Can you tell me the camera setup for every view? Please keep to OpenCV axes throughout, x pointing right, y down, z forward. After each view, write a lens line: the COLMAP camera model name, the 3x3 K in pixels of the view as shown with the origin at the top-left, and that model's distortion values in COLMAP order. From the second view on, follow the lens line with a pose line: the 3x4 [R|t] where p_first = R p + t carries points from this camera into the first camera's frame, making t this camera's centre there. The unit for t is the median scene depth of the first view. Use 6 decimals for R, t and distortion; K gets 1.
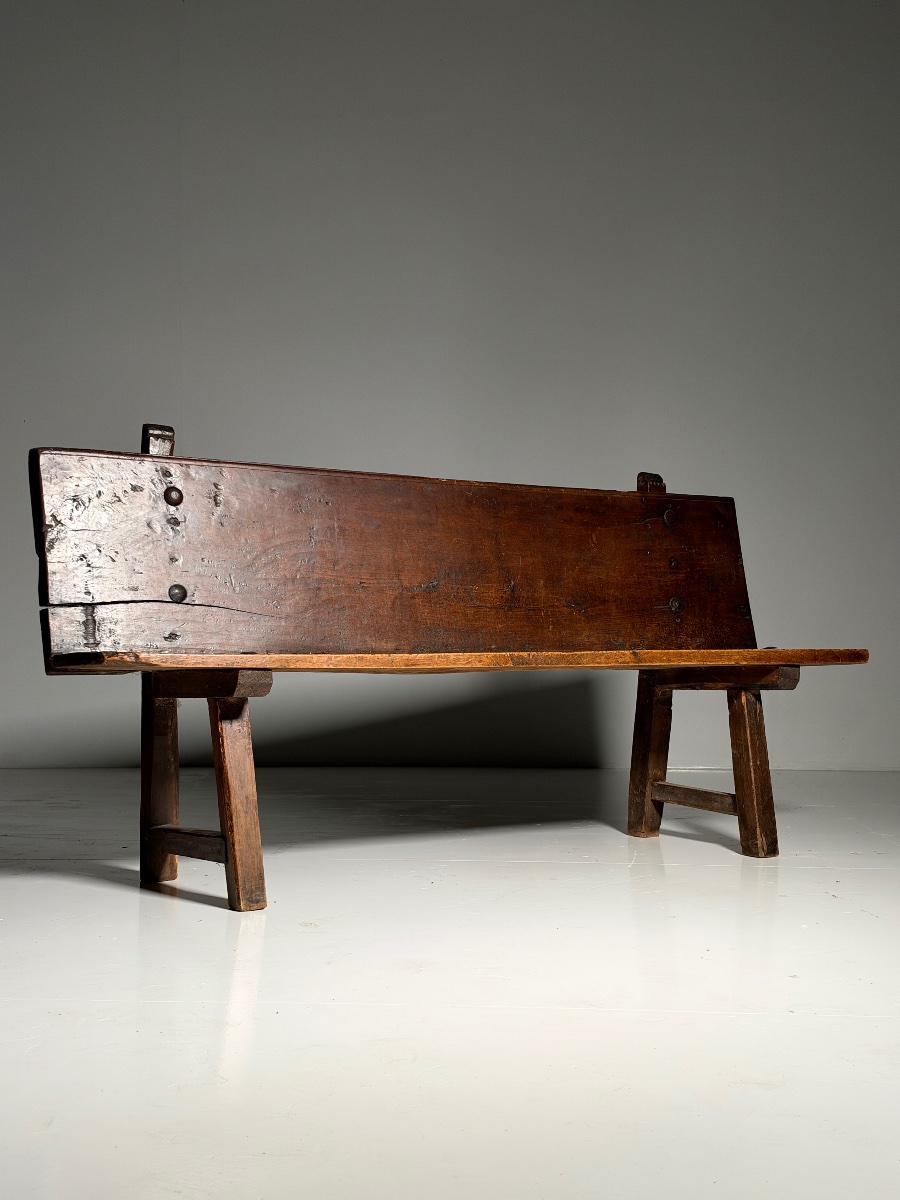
lens RADIAL K [[1343.3, 0, 456.0], [0, 1343.3, 596.0], [0, 0, 1]] dist [0.139293, 0.000000]
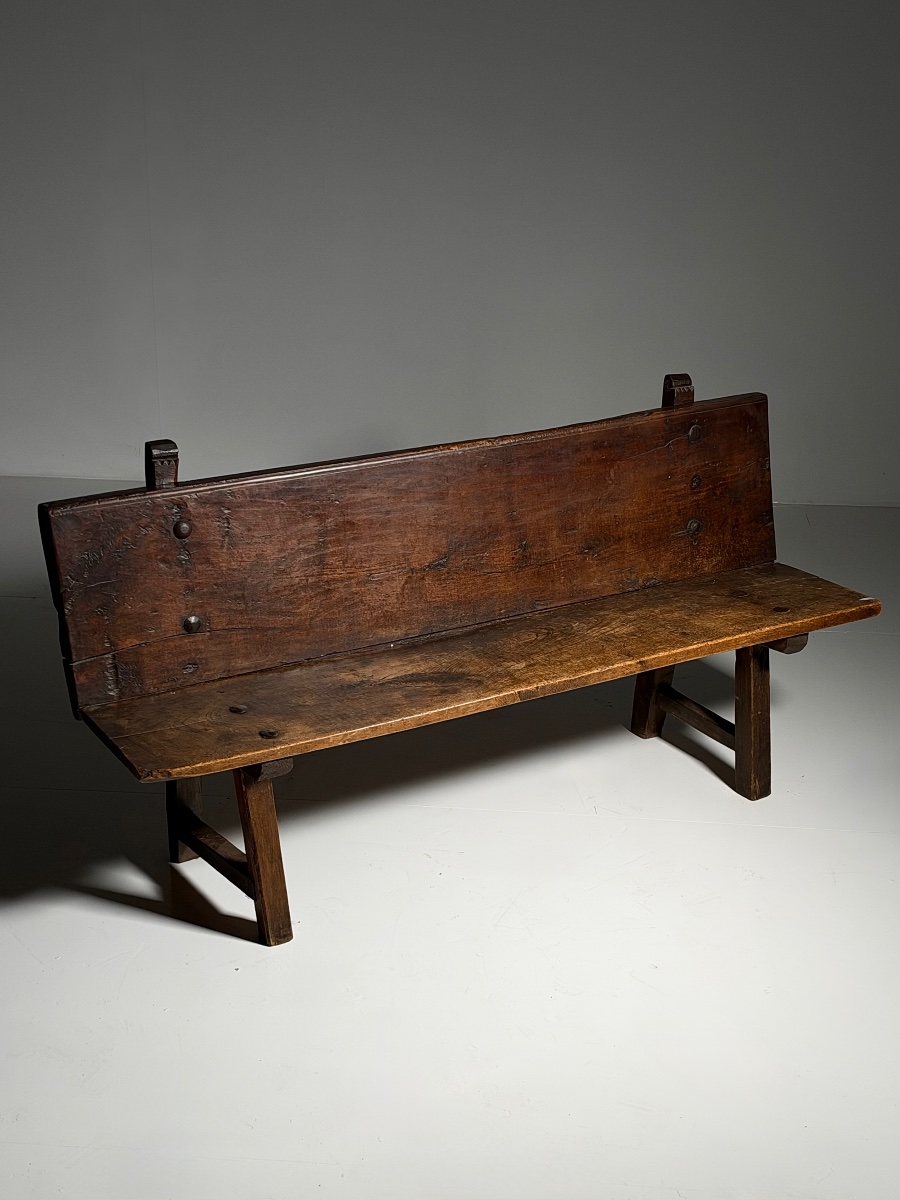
lens RADIAL K [[1630.4, 0, 457.3], [0, 1630.4, 596.0], [0, 0, 1]] dist [0.148358, 0.000000]
pose [[0.999908, 0.013568, 0.000538, -0.006512], [-0.012685, 0.919242, 0.393490, -0.422331], [0.004844, -0.393460, 0.919329, -0.099955]]
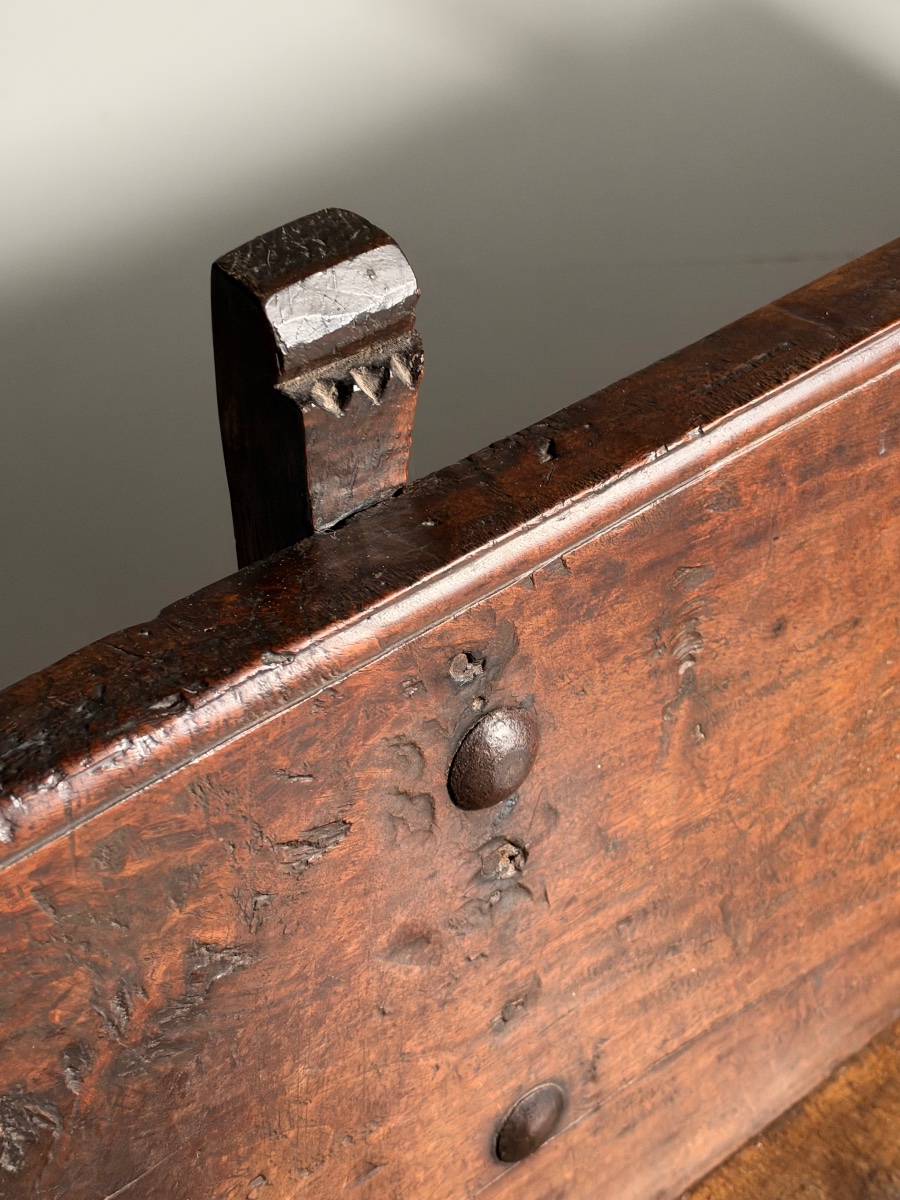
lens RADIAL K [[1767.0, 0, 459.9], [0, 1767.0, 597.1], [0, 0, 1]] dist [0.175858, 0.000000]
pose [[0.991311, -0.092117, 0.093901, -0.194668], [-0.000386, 0.711813, 0.702369, -0.205372], [-0.131540, -0.696302, 0.705592, 0.720714]]
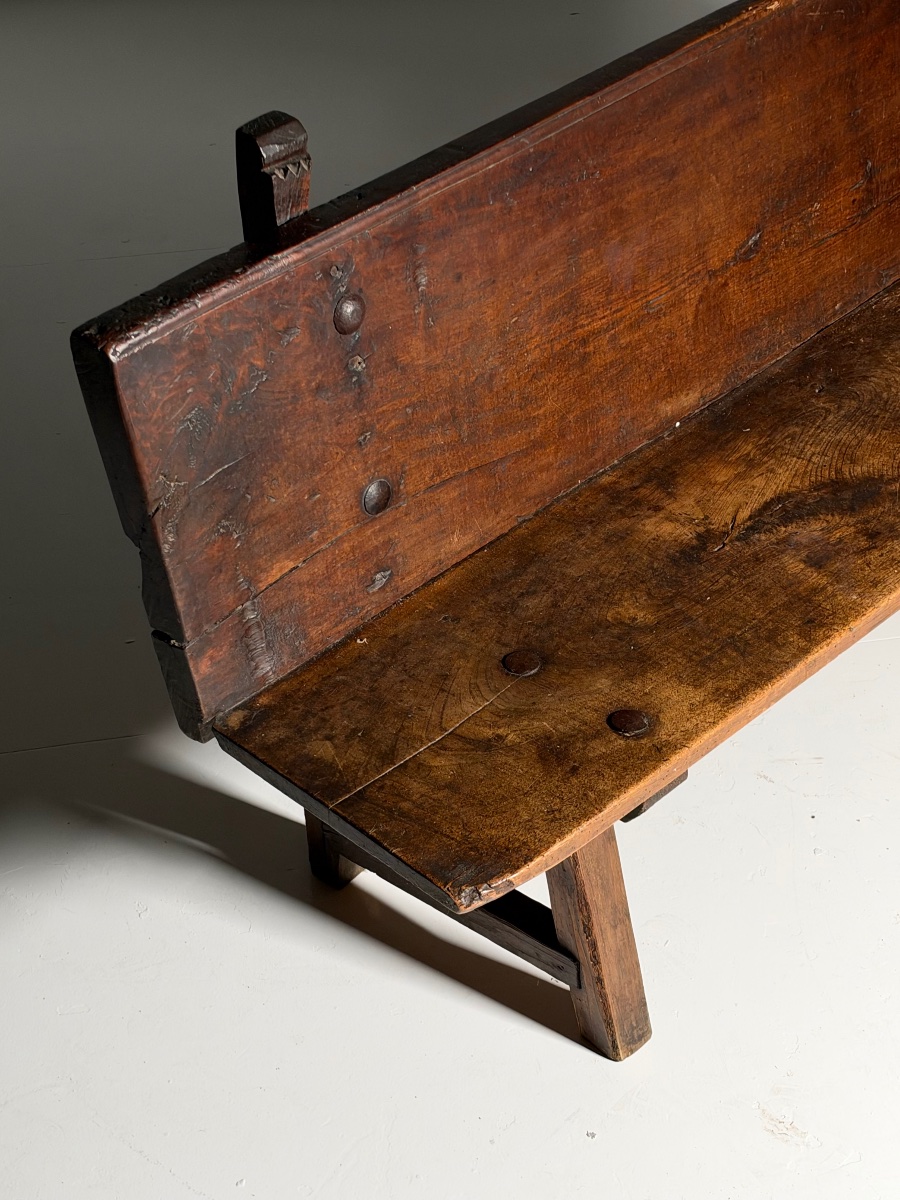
lens RADIAL K [[2066.1, 0, 440.9], [0, 2066.1, 589.6], [0, 0, 1]] dist [0.212005, 0.000000]
pose [[0.969703, -0.168844, 0.176542, -0.266869], [0.013543, 0.758733, 0.651261, -0.384996], [-0.243910, -0.629139, 0.738033, 0.351162]]
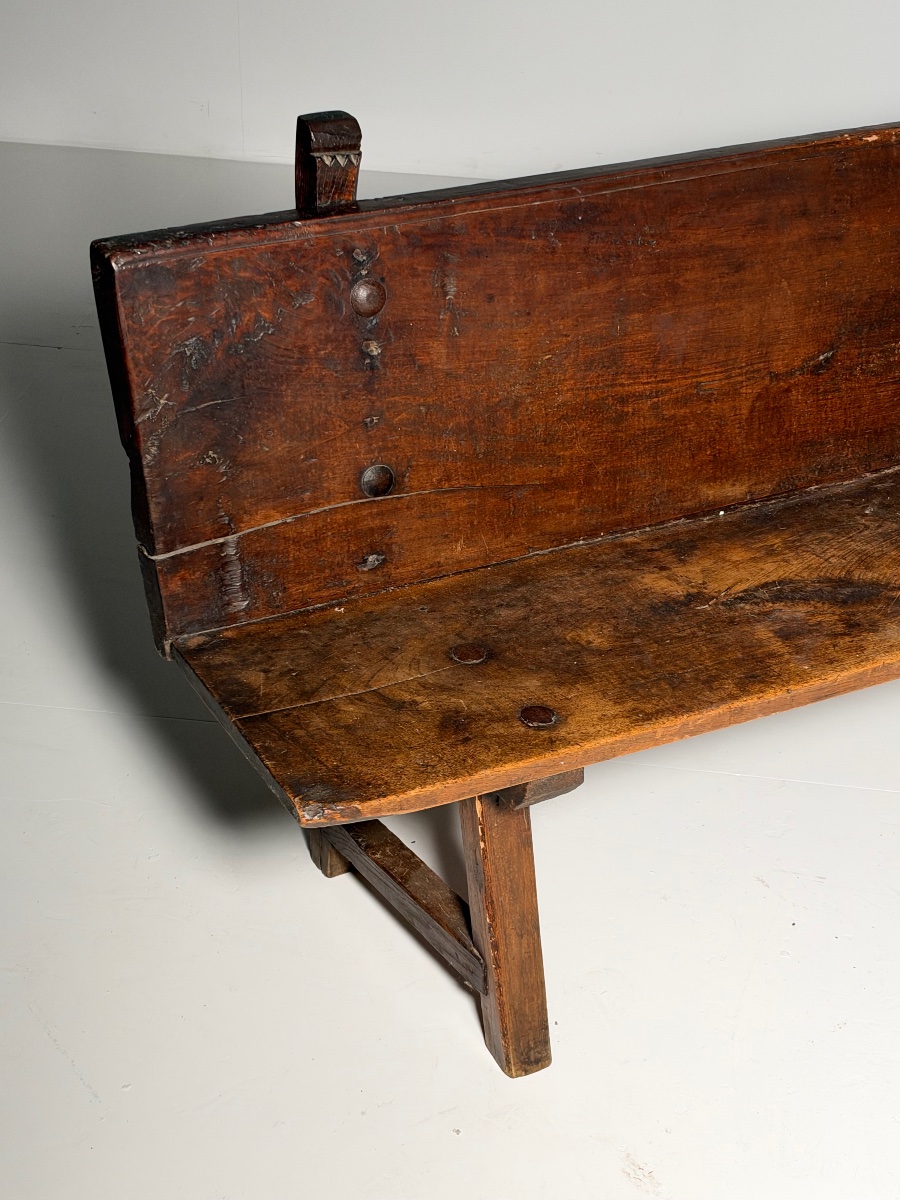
lens RADIAL K [[1857.7, 0, 456.8], [0, 1857.7, 610.1], [0, 0, 1]] dist [0.192122, 0.000000]
pose [[0.998232, 0.052584, -0.027721, -0.126265], [-0.028958, 0.837441, 0.545761, -0.299953], [0.051913, -0.543993, 0.837482, 0.299463]]
